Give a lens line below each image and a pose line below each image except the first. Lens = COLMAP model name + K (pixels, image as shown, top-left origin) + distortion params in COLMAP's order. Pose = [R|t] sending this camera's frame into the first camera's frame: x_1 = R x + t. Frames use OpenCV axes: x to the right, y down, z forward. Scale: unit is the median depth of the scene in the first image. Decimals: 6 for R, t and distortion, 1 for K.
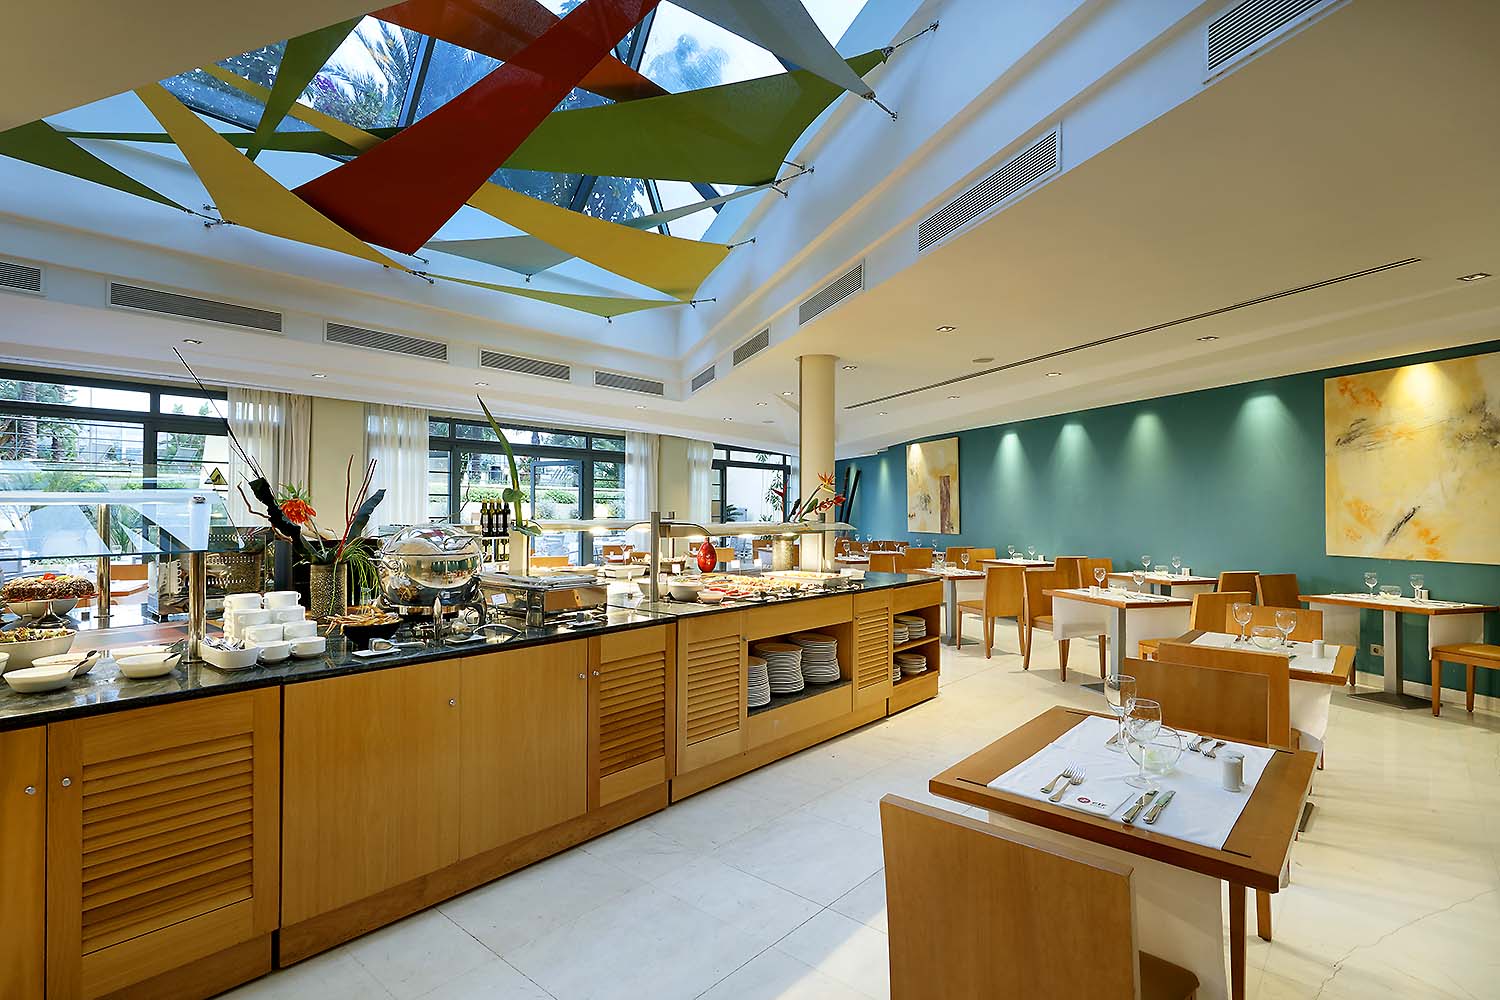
lens RADIAL K [[750.8, 0, 750.0], [0, 750.8, 500.0], [0, 0, 1]] dist [-0.001069, -0.000227]
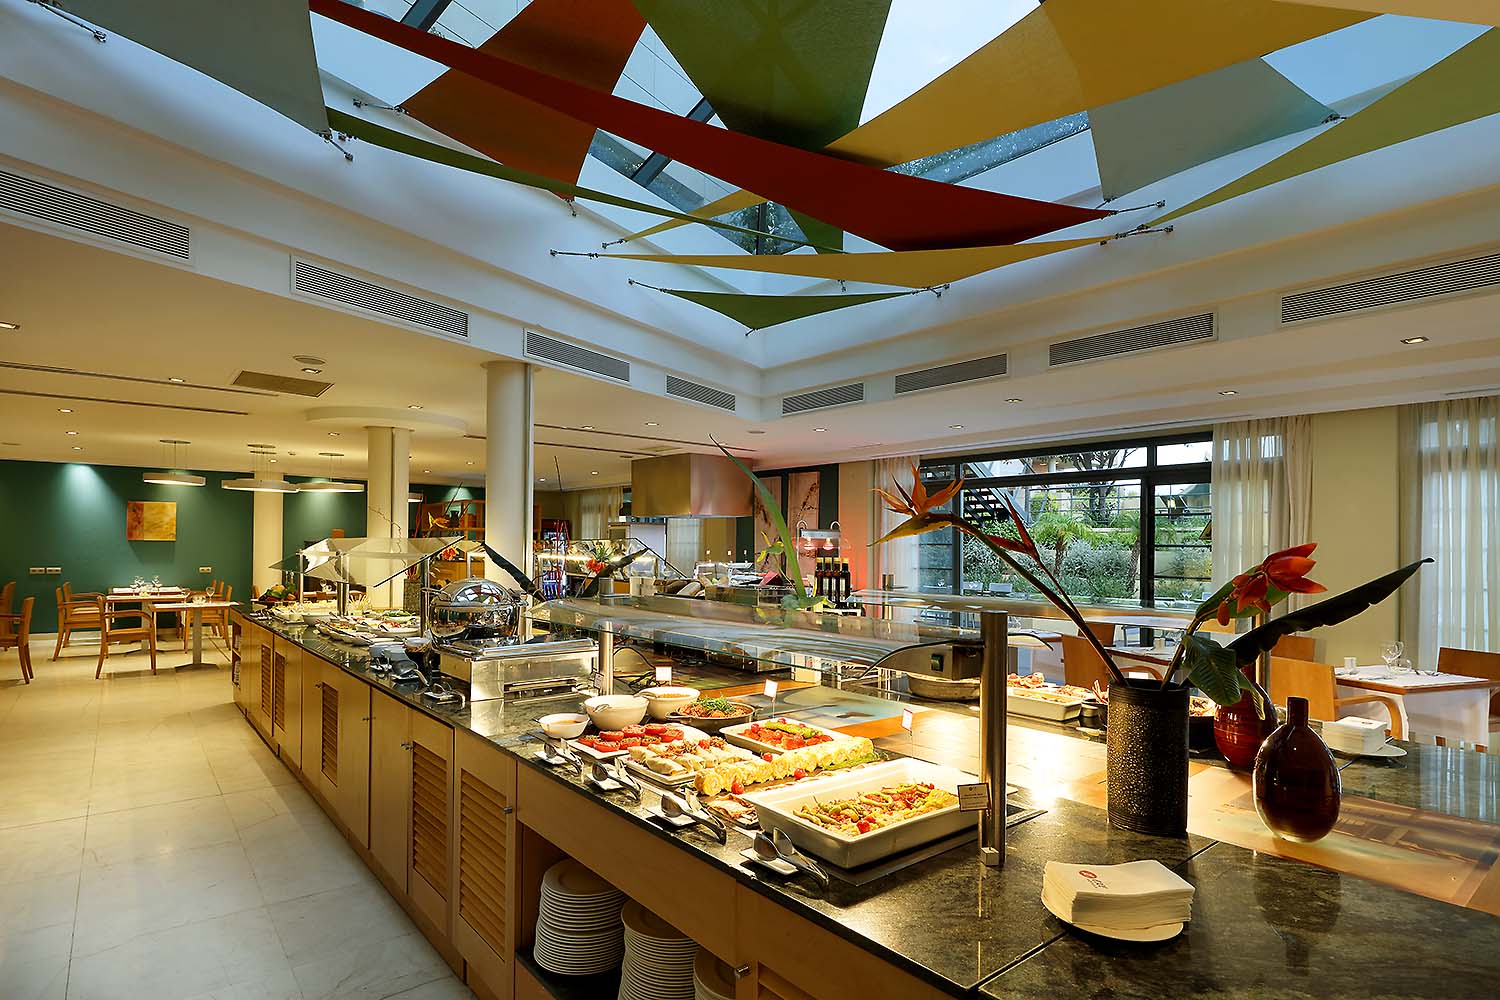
lens RADIAL K [[778.2, 0, 749.3], [0, 778.2, 548.6], [0, 0, 1]] dist [-0.000008, 0.000027]
pose [[-0.173859, -0.005125, -0.984757, 0.354099], [-0.001790, 0.999986, -0.004888, -0.005244], [0.984769, 0.000913, -0.173866, 0.825891]]
